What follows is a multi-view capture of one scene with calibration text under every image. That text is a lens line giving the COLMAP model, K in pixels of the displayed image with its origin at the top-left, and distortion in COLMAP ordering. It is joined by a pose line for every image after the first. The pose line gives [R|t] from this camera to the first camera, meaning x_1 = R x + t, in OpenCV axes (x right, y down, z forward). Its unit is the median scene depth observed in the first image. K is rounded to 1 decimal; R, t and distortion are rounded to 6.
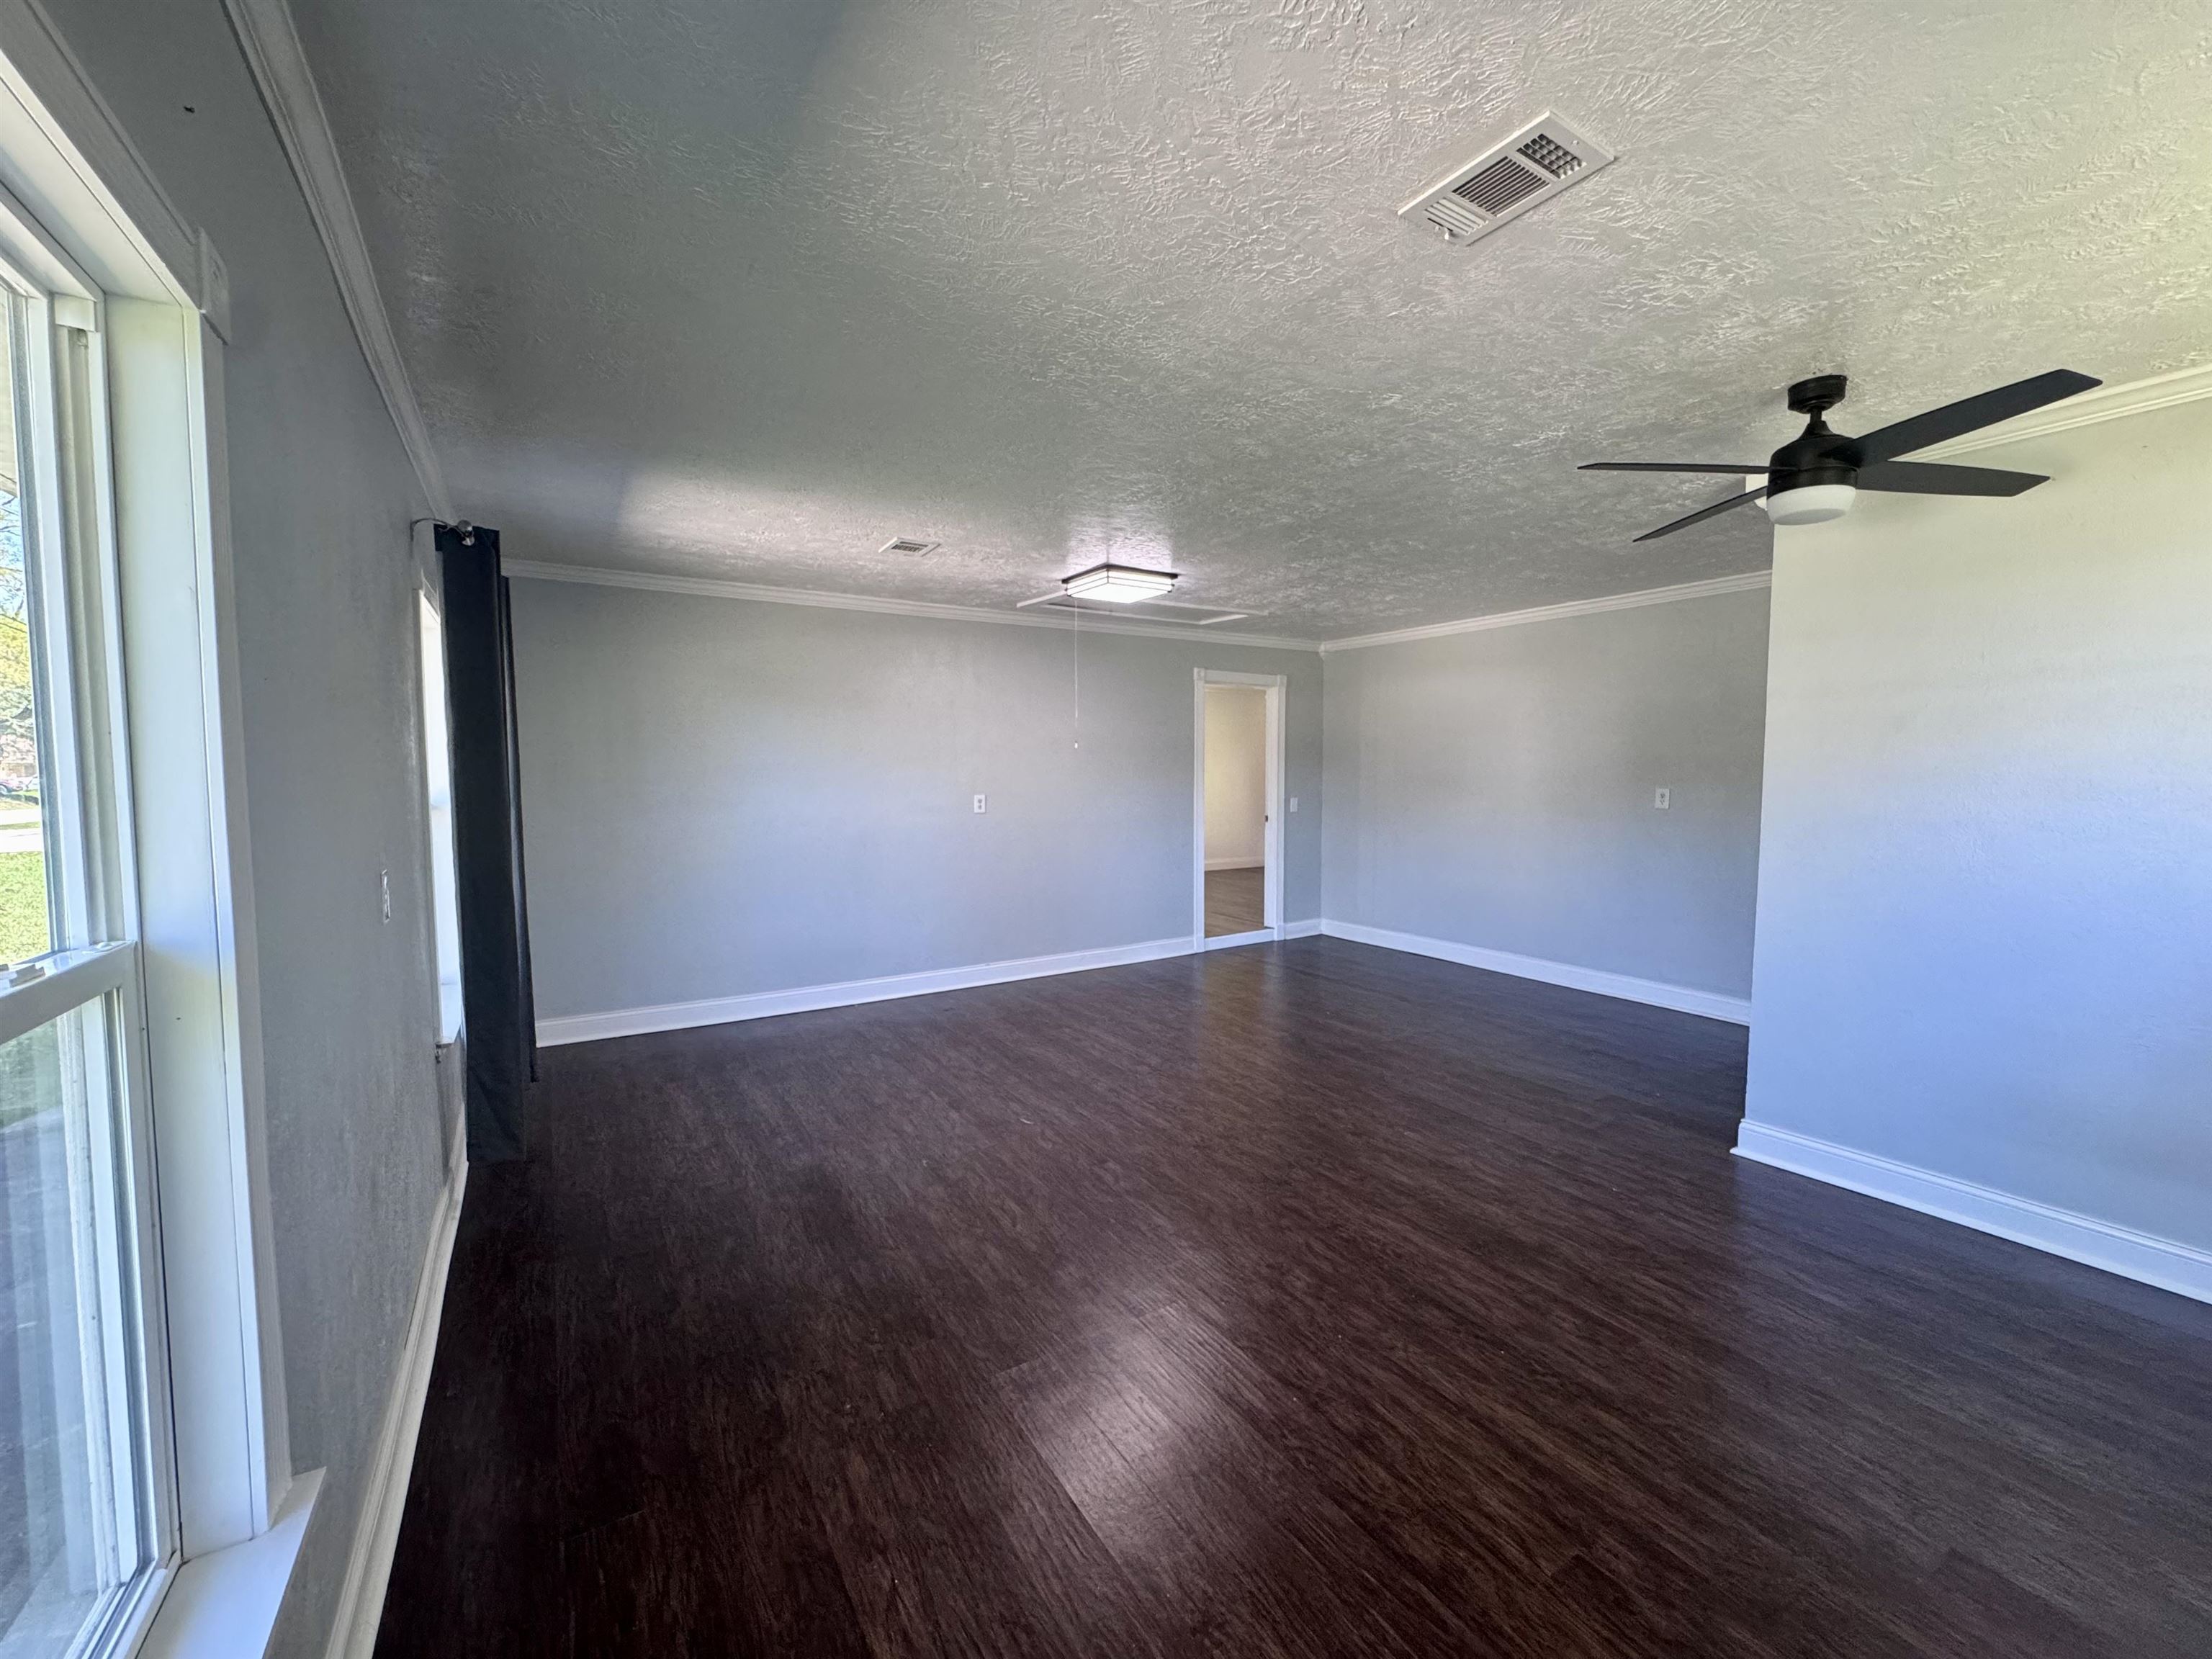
lens RADIAL K [[885.7, 0, 1103.6], [0, 885.7, 828.9], [0, 0, 1]] dist [-0.004327, 0.000538]
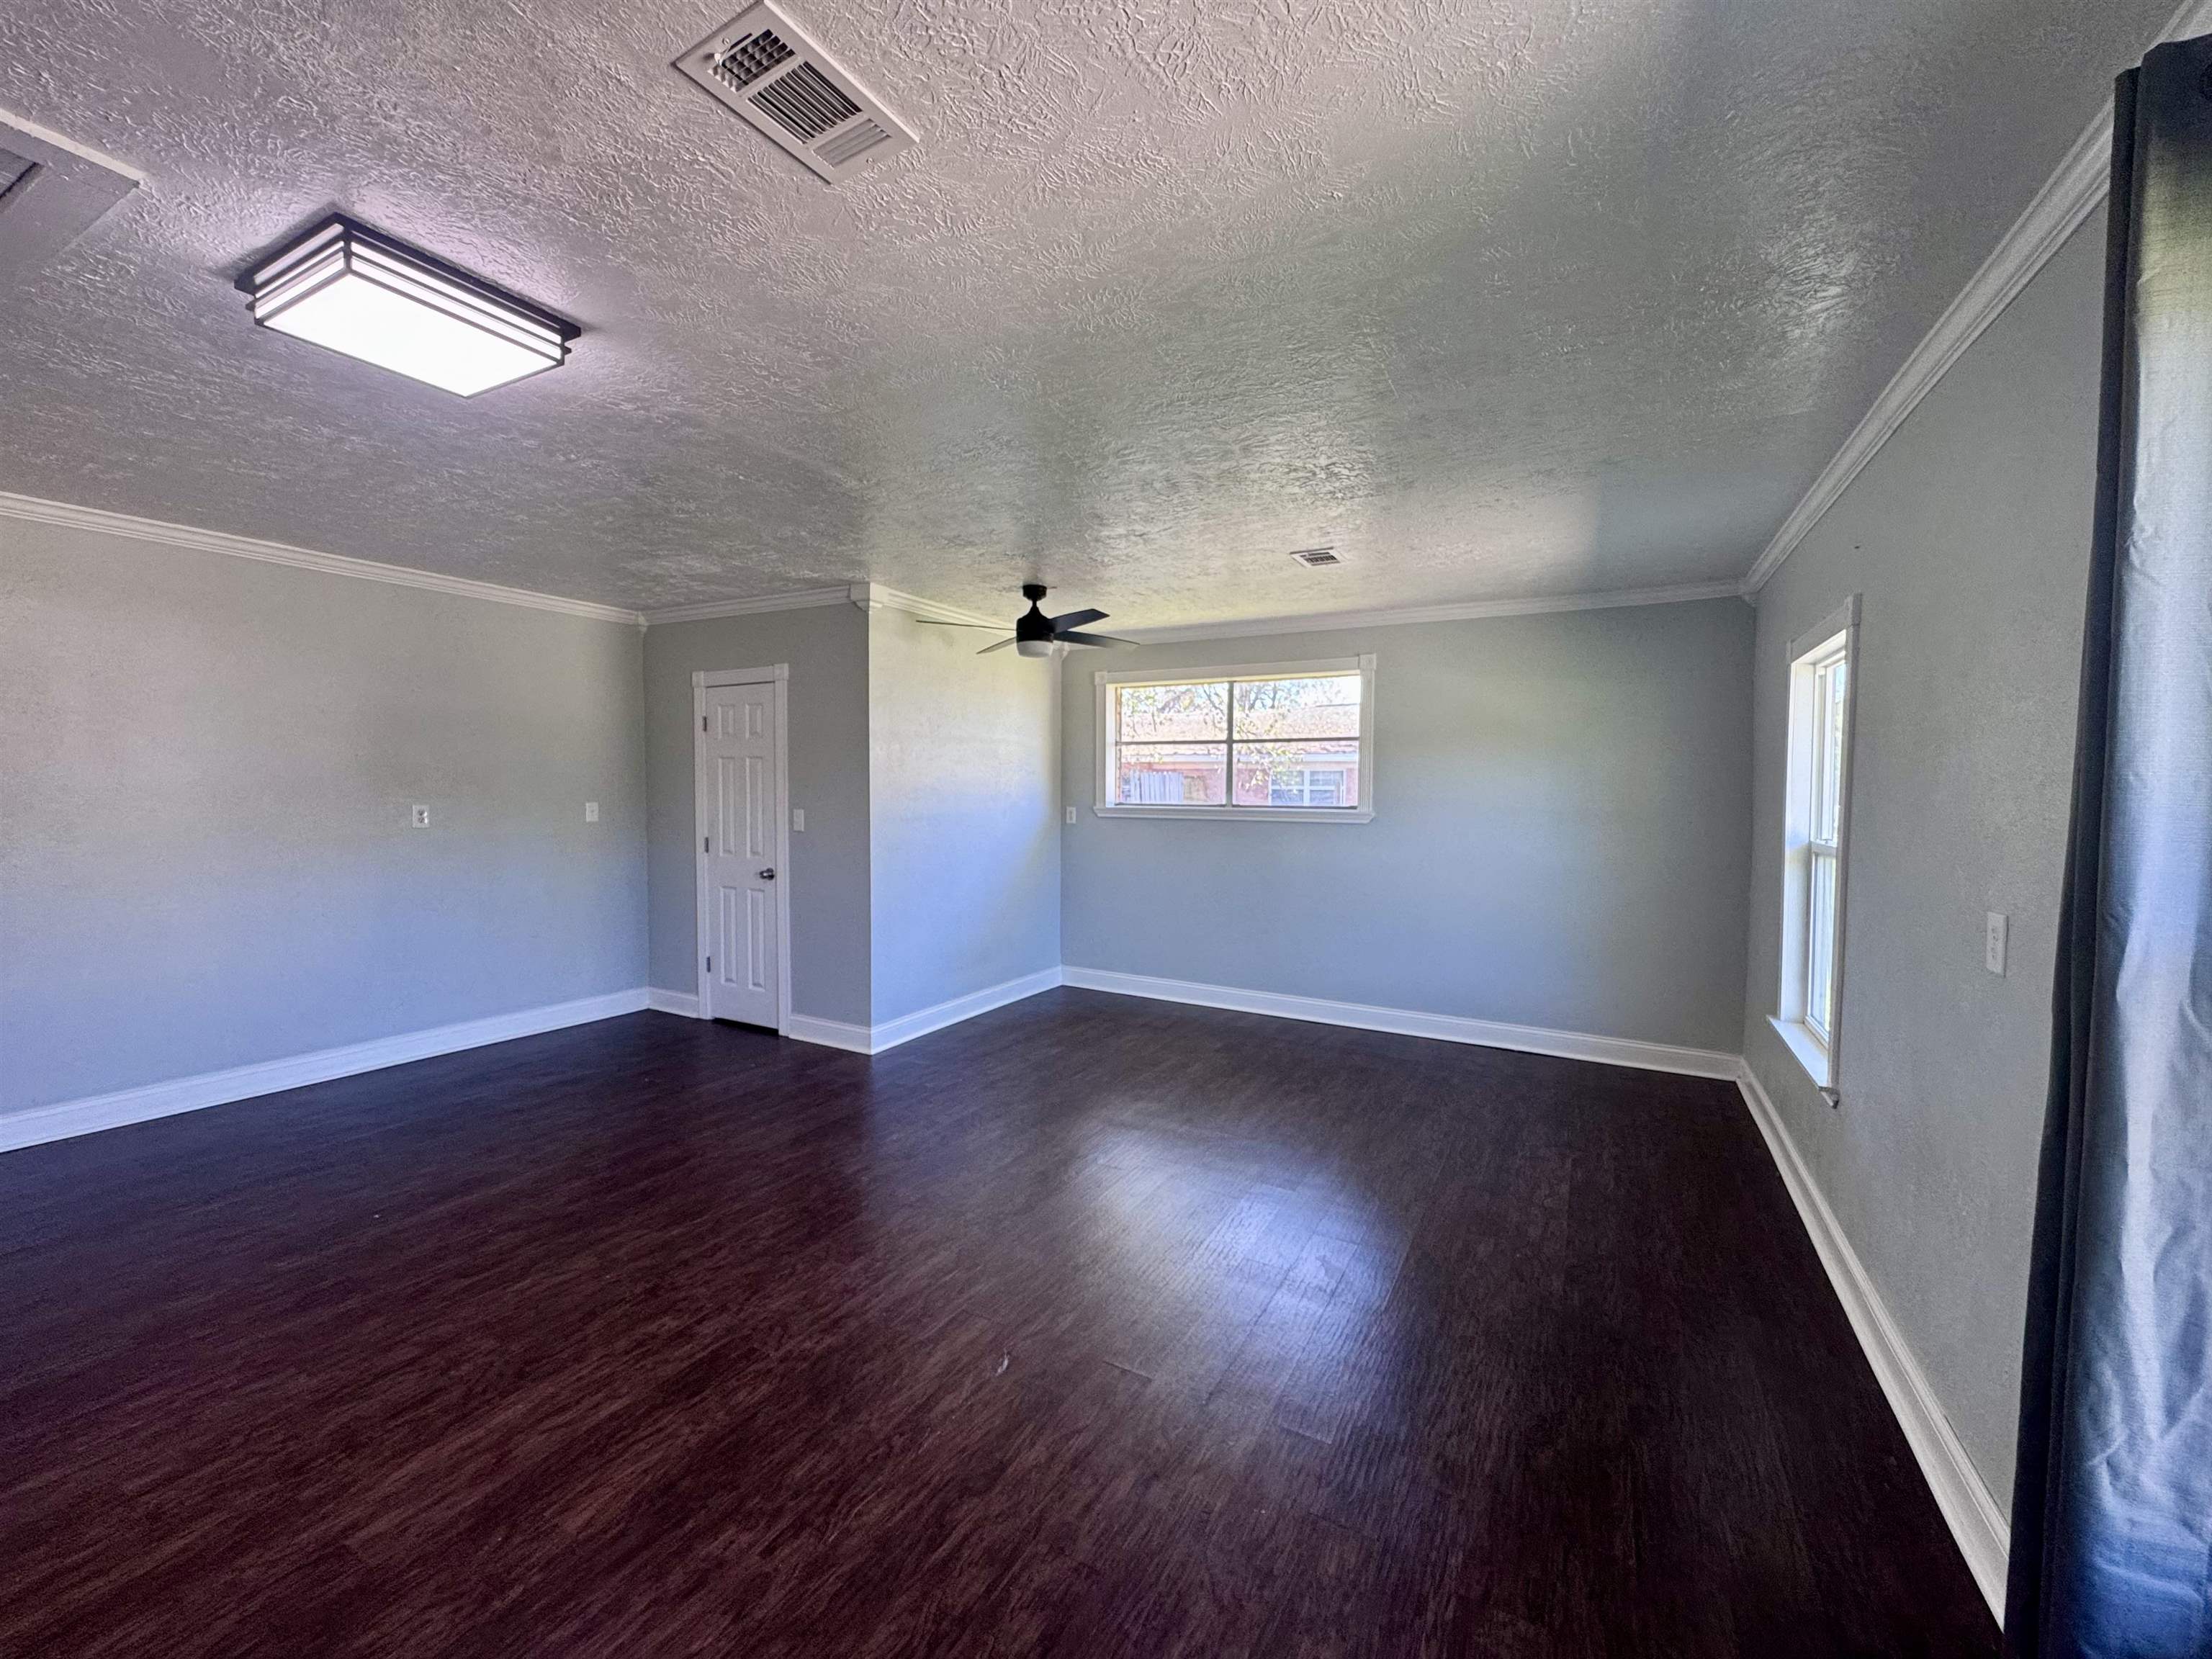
lens RADIAL K [[885.7, 0, 1103.6], [0, 885.7, 828.9], [0, 0, 1]] dist [-0.004327, 0.000538]
pose [[-0.488249, -0.042179, 0.871684, -0.591312], [0.050042, 0.995835, 0.076216, -0.073213], [-0.871268, 0.080833, -0.484105, 1.123752]]
